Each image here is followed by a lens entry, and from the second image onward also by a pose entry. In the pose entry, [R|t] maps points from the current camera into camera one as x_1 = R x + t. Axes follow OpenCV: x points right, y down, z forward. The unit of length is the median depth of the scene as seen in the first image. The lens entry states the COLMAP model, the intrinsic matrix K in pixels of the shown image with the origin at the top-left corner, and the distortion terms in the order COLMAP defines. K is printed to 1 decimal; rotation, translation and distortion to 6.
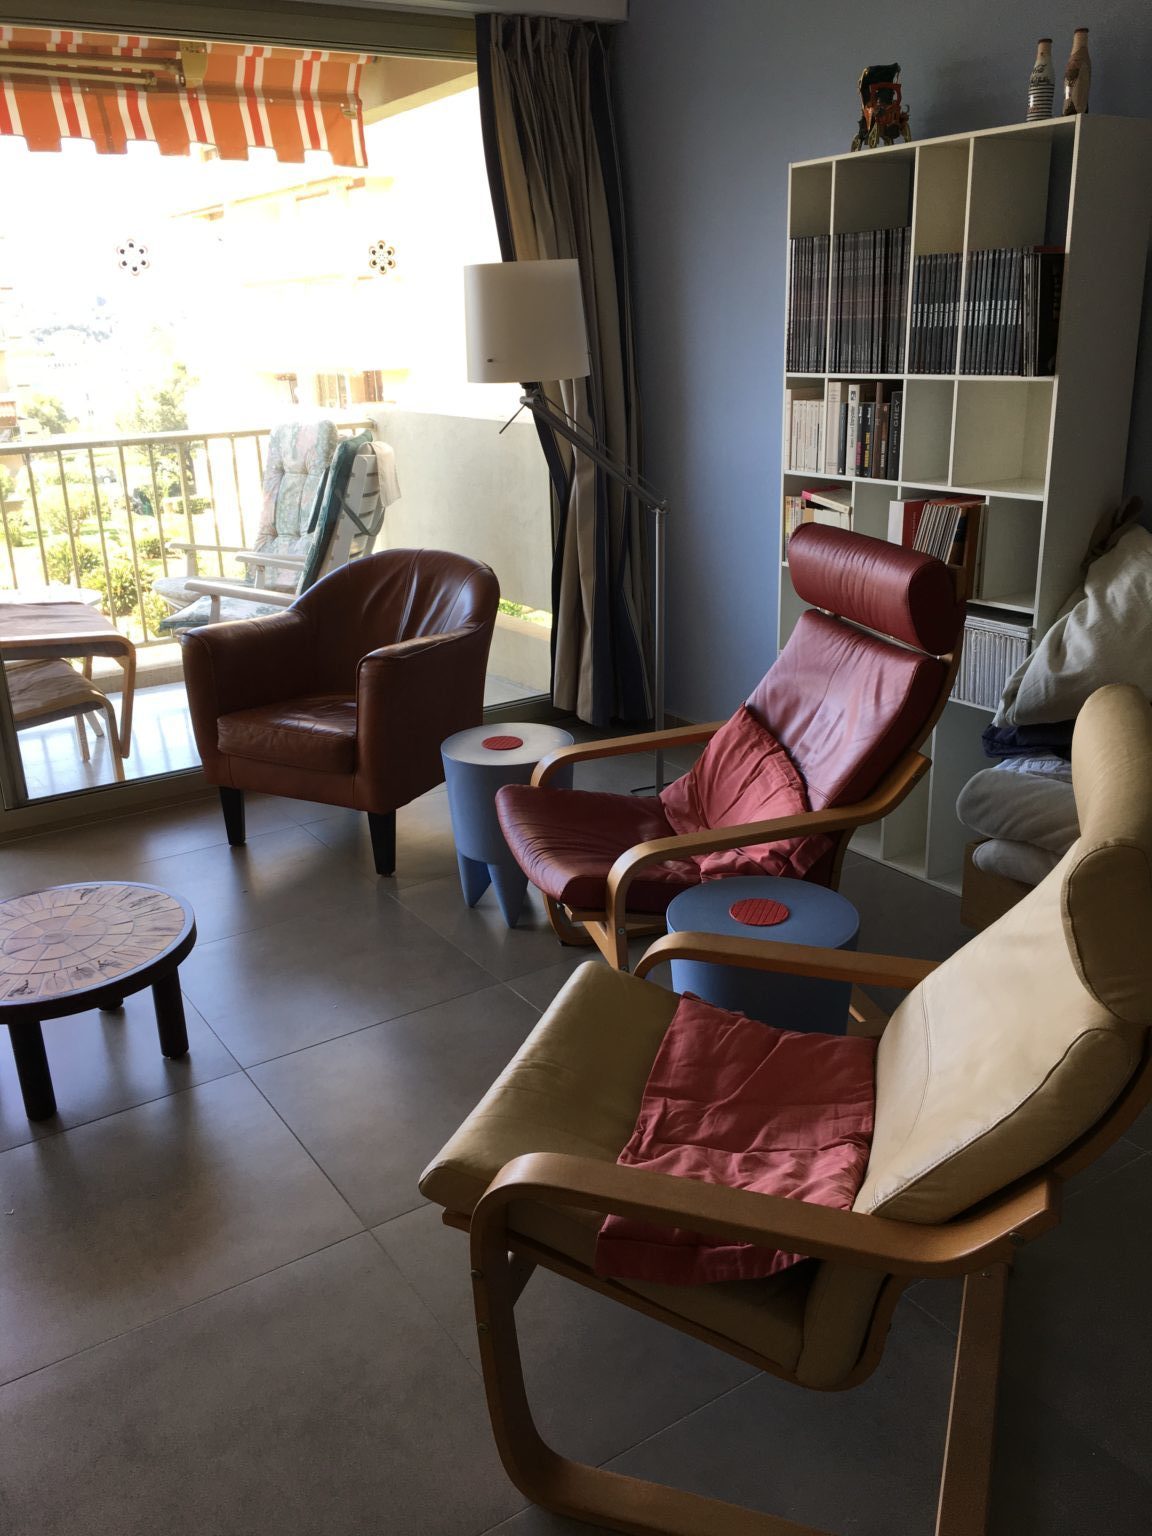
lens RADIAL K [[1286.5, 0, 582.8], [0, 1286.5, 765.4], [0, 0, 1]] dist [0.019108, -0.038749]
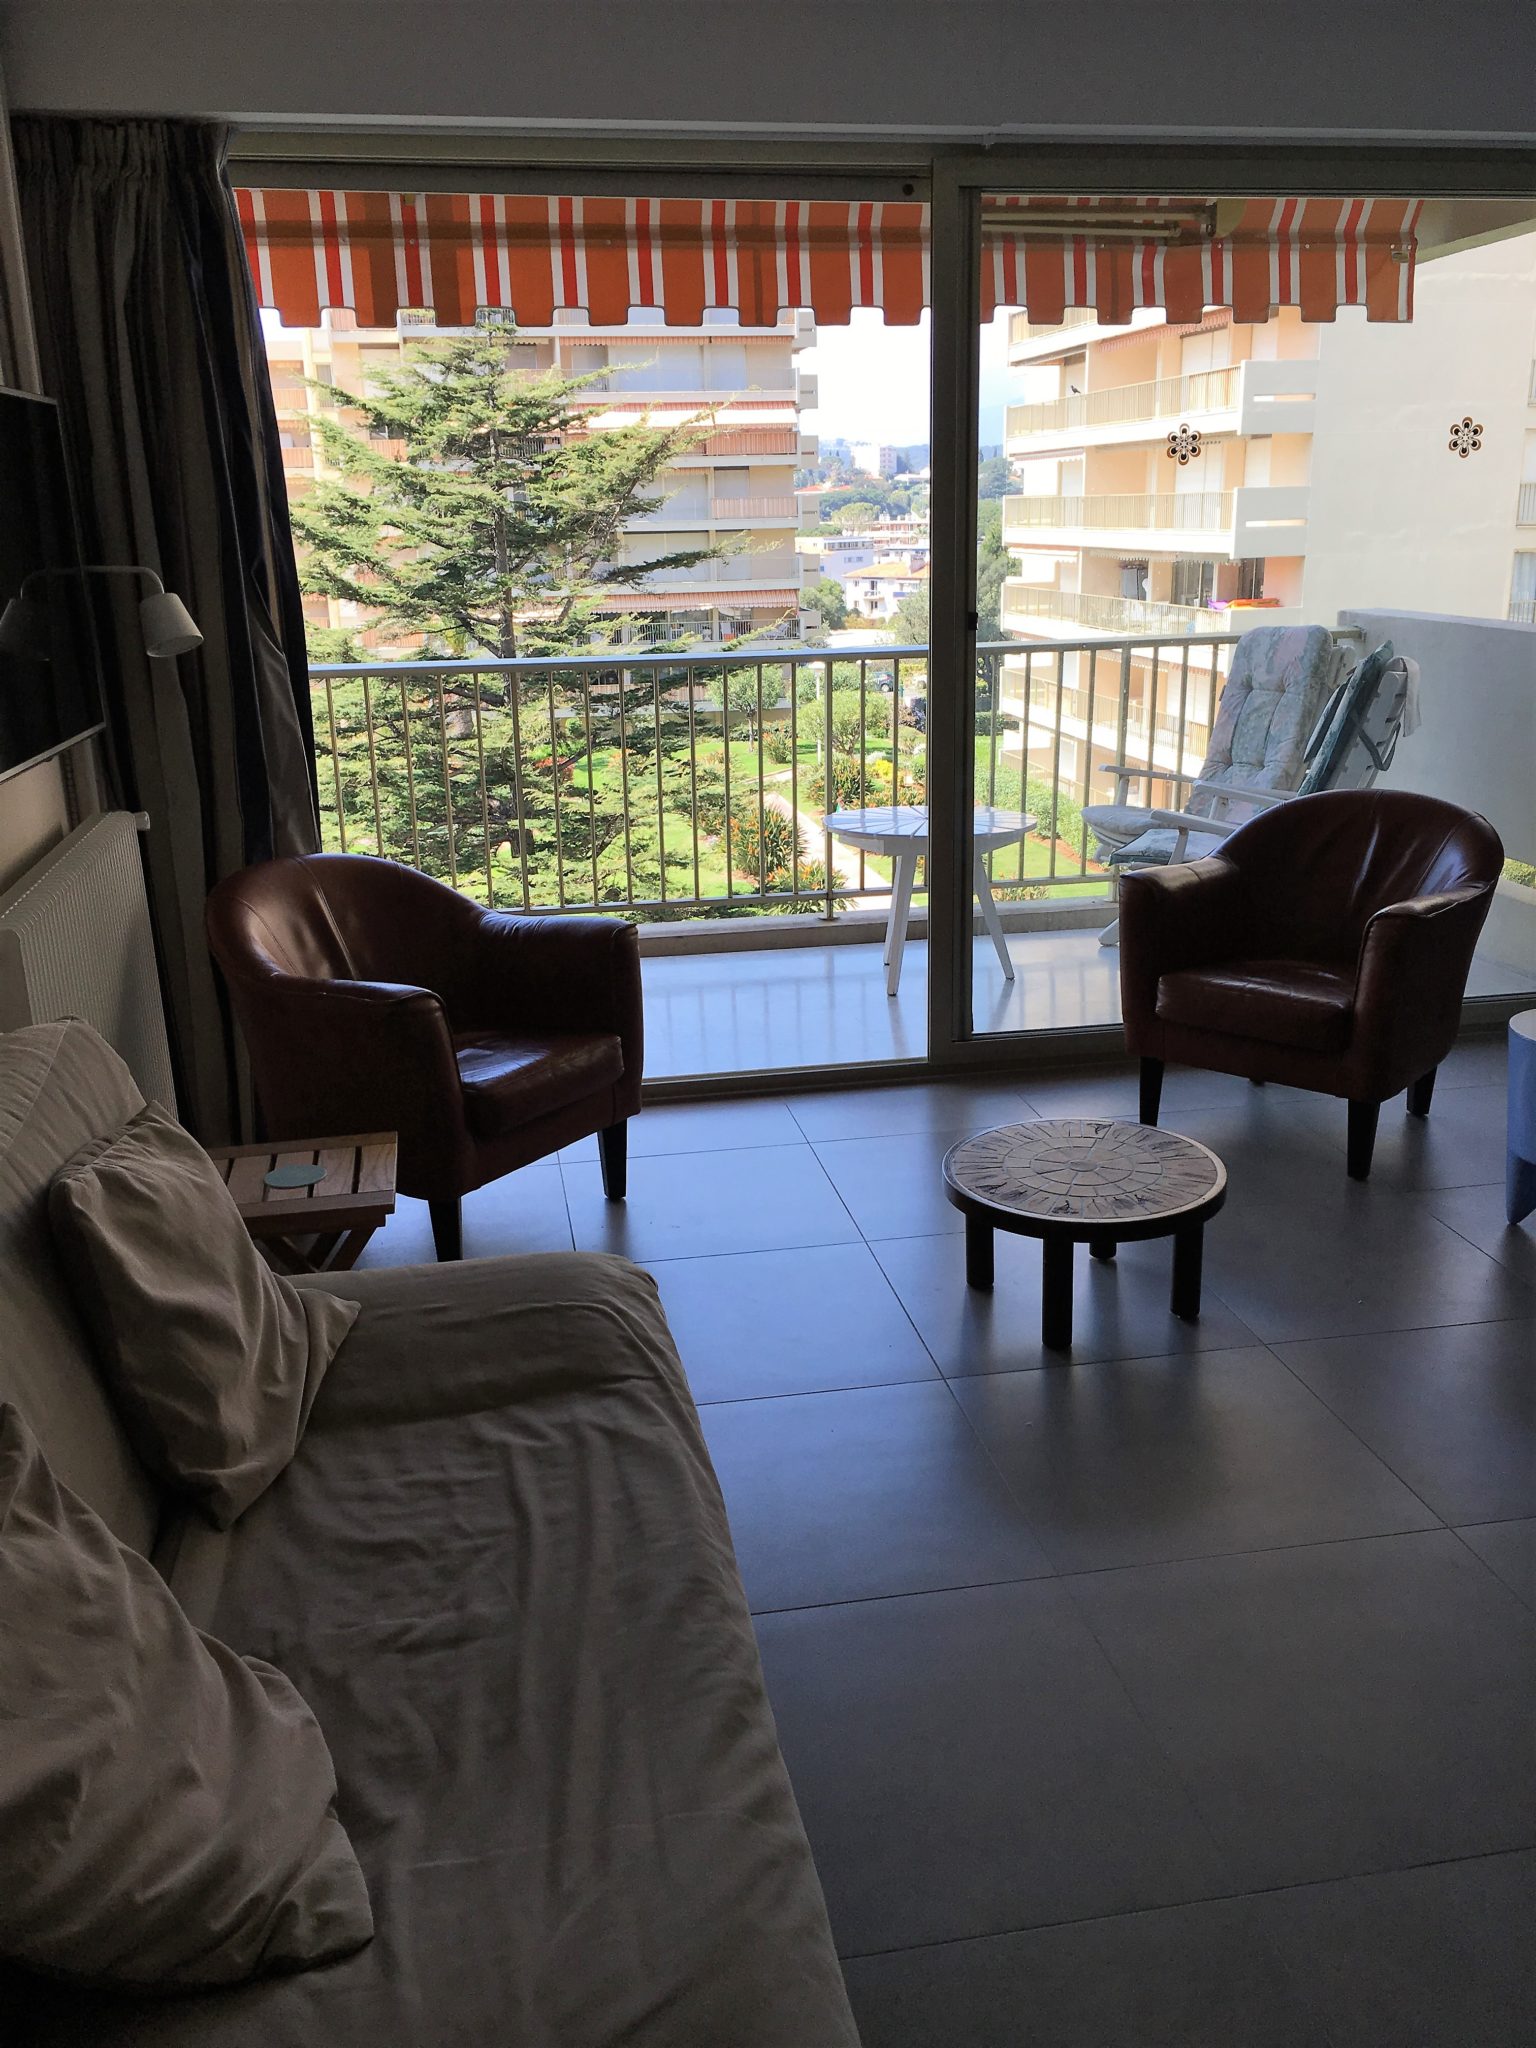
lens RADIAL K [[1715.3, 0, 762.8], [0, 1715.3, 1035.8], [0, 0, 1]] dist [0.019108, -0.038749]
pose [[0.918146, 0.120023, -0.377628, -0.085484], [-0.129203, 0.991618, 0.001030, 0.036285], [0.374586, 0.047845, 0.925957, -0.141109]]
